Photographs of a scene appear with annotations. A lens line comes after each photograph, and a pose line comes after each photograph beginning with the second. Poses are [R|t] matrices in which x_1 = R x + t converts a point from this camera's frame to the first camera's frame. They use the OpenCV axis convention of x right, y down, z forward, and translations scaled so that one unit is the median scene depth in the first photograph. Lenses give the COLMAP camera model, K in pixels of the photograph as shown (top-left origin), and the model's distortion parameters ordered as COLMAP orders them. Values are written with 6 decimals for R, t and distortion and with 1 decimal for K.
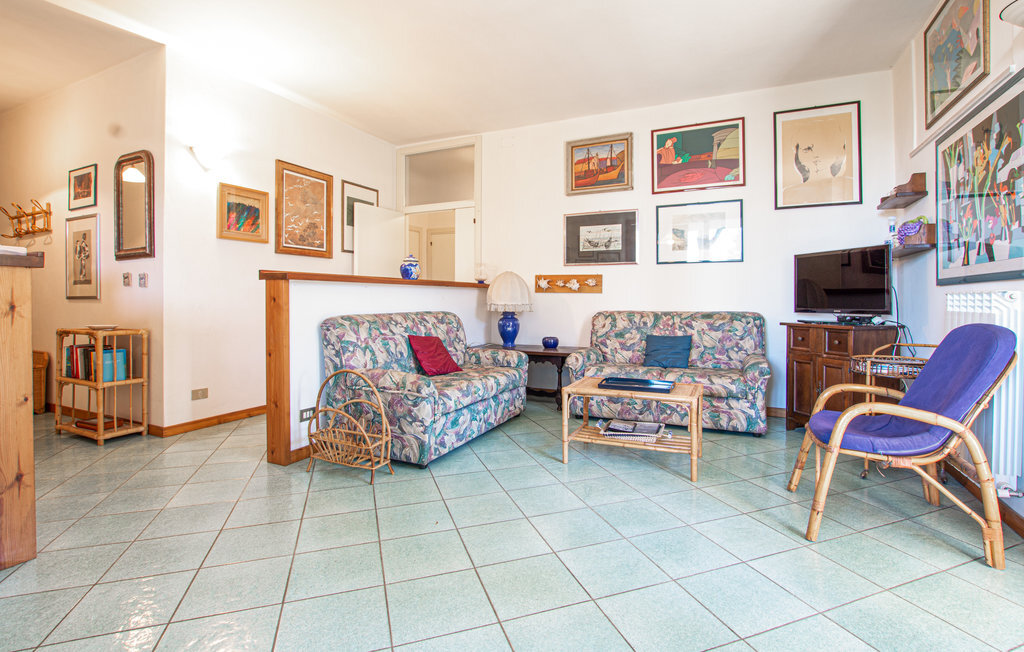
lens RADIAL K [[476.7, 0, 531.6], [0, 476.7, 300.1], [0, 0, 1]] dist [-0.034852, 0.006493]
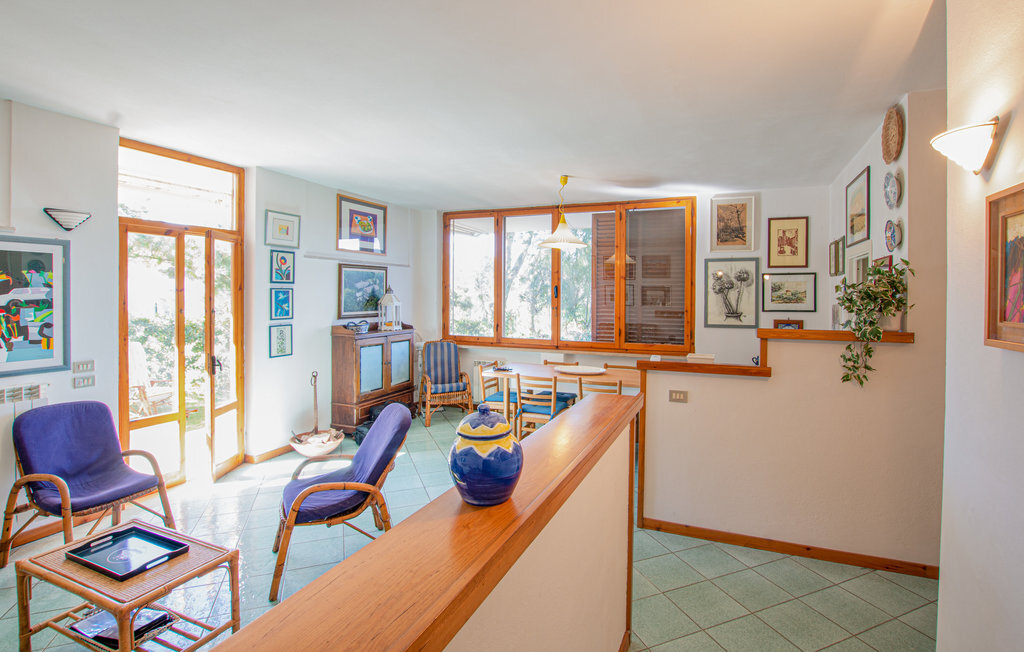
lens RADIAL K [[476.7, 0, 534.3], [0, 476.7, 300.2], [0, 0, 1]] dist [-0.034852, 0.006493]
pose [[-0.999707, -0.007674, -0.022949, -0.282677], [-0.007924, 0.999910, 0.010802, -0.161118], [0.022864, 0.010980, -0.999678, 1.282338]]
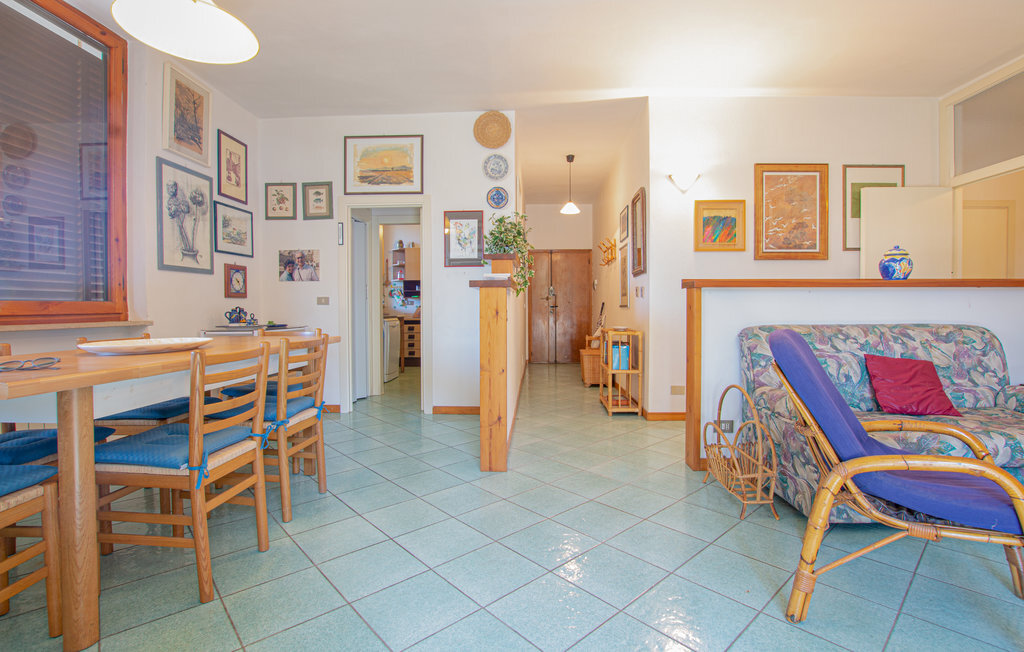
lens RADIAL K [[476.7, 0, 515.9], [0, 476.7, 317.4], [0, 0, 1]] dist [-0.034852, 0.006493]
pose [[0.371162, 0.016223, -0.928426, 0.196211], [0.001302, 0.999837, 0.017992, 0.000856], [0.928567, -0.007887, 0.371081, 0.186644]]
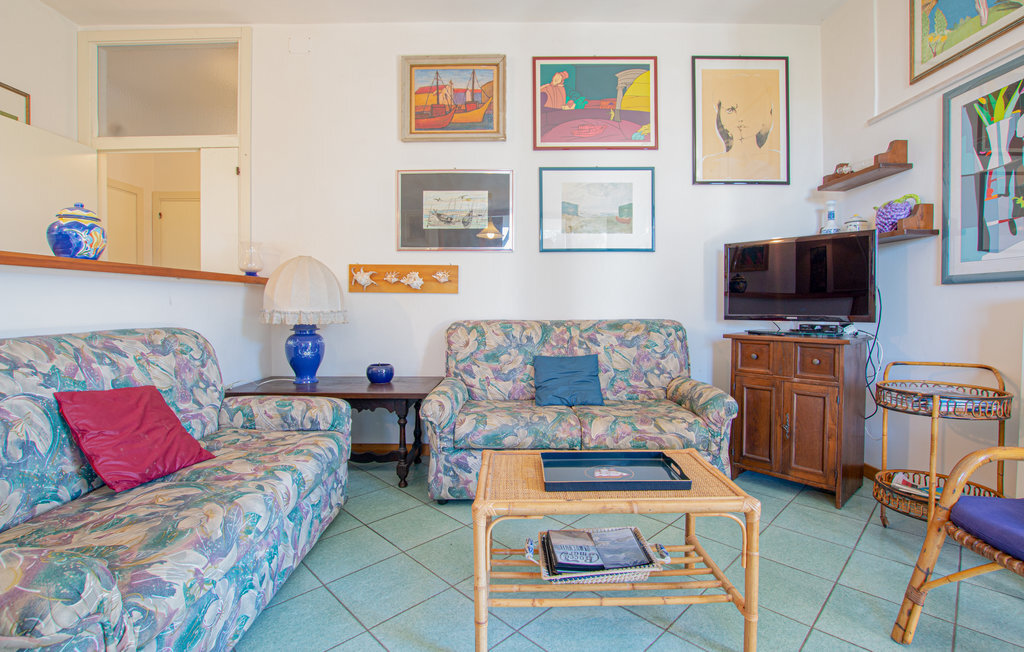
lens RADIAL K [[476.7, 0, 519.1], [0, 476.7, 311.4], [0, 0, 1]] dist [-0.034852, 0.006493]
pose [[0.913484, -0.008719, 0.406782, -0.053565], [0.002177, 0.999861, 0.016542, -0.000635], [-0.406870, -0.014225, 0.913375, 0.428461]]
